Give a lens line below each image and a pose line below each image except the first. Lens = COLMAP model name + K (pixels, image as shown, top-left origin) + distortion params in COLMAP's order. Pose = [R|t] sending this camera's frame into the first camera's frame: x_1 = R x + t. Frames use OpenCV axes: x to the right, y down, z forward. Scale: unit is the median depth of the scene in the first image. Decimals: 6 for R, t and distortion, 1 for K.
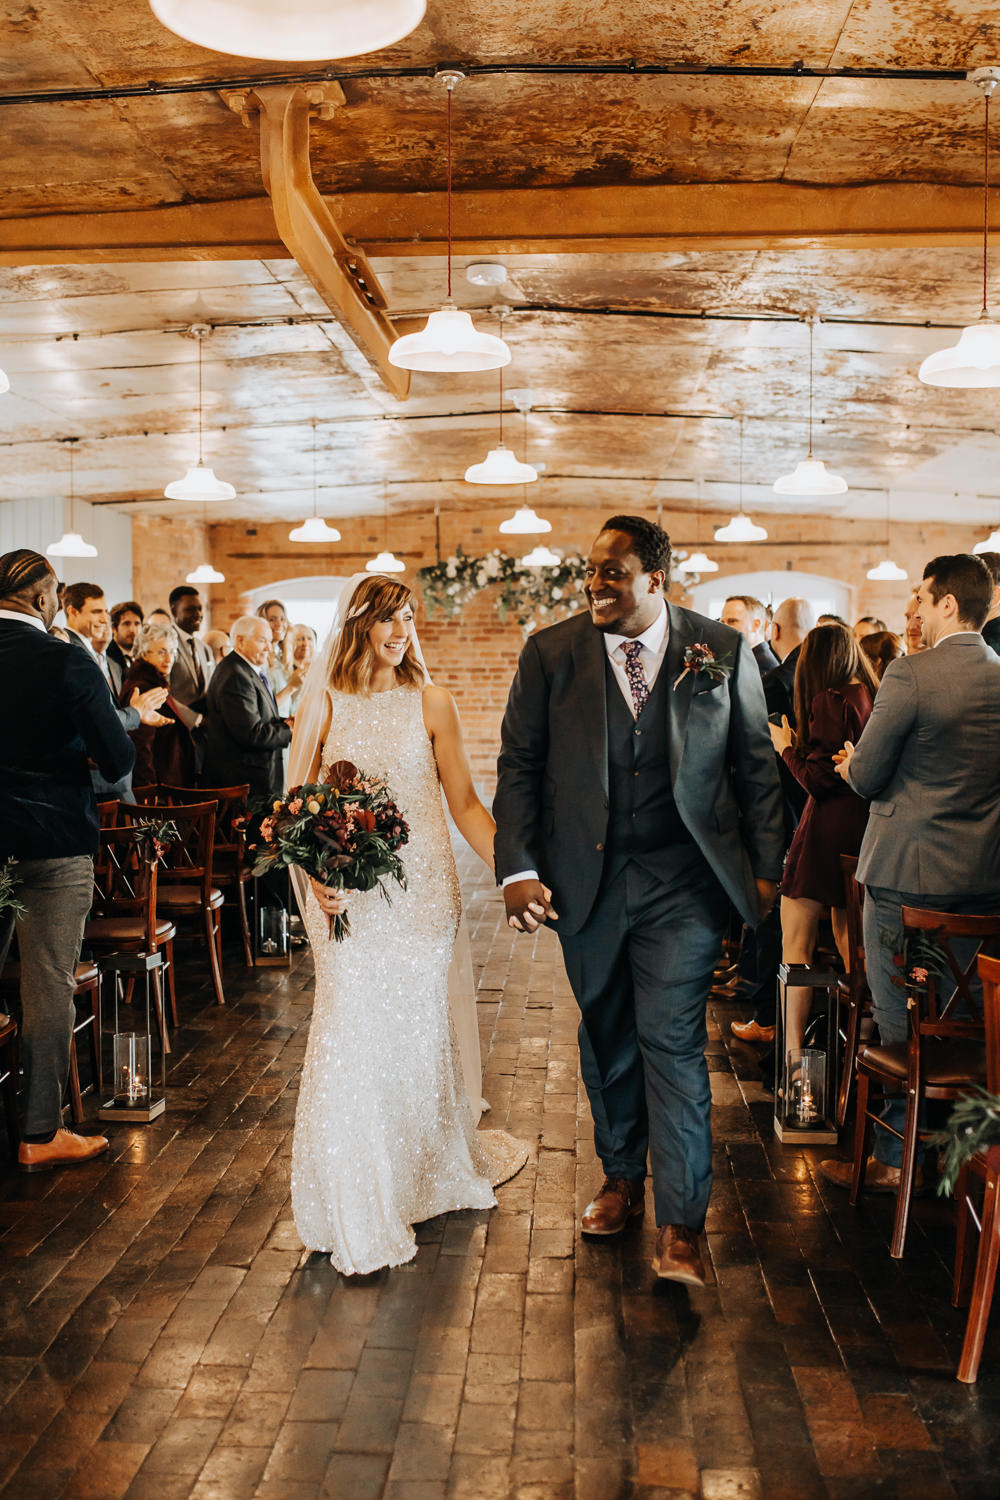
lens RADIAL K [[1751.7, 0, 500.1], [0, 1751.7, 750.0], [0, 0, 1]] dist [-0.004205, 0.000000]
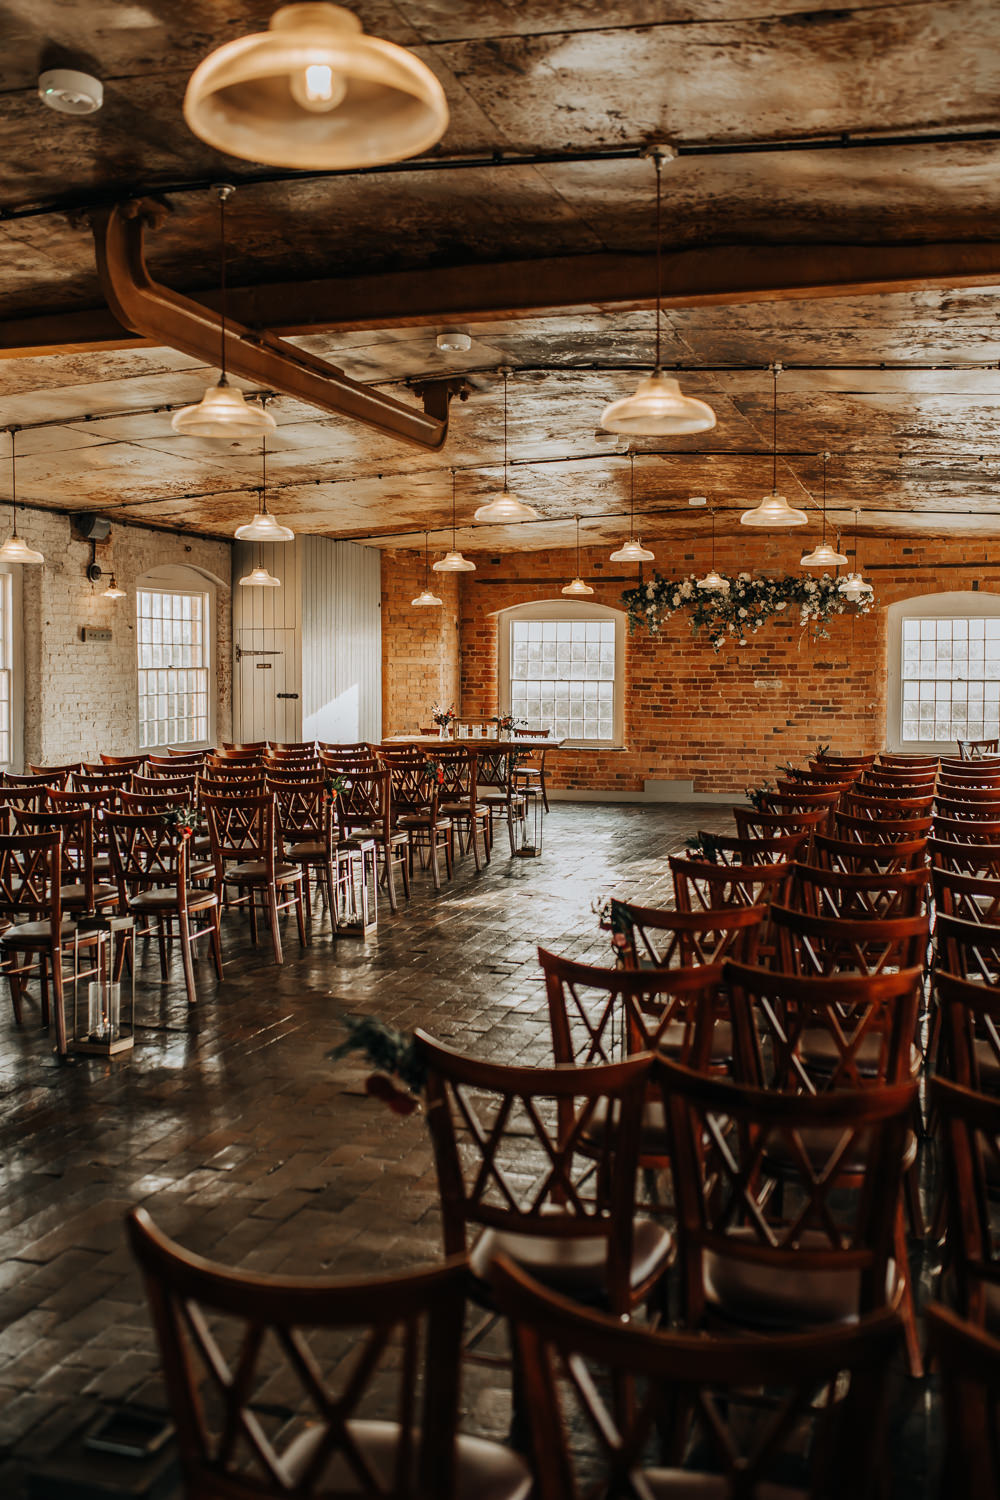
lens RADIAL K [[1541.8, 0, 500.0], [0, 1541.8, 748.8], [0, 0, 1]] dist [-0.023096, 0.000000]
pose [[0.970250, 0.014461, -0.241674, 0.119973], [-0.014280, 0.999895, 0.002503, -0.002903], [0.241685, 0.001022, 0.970354, 0.010163]]
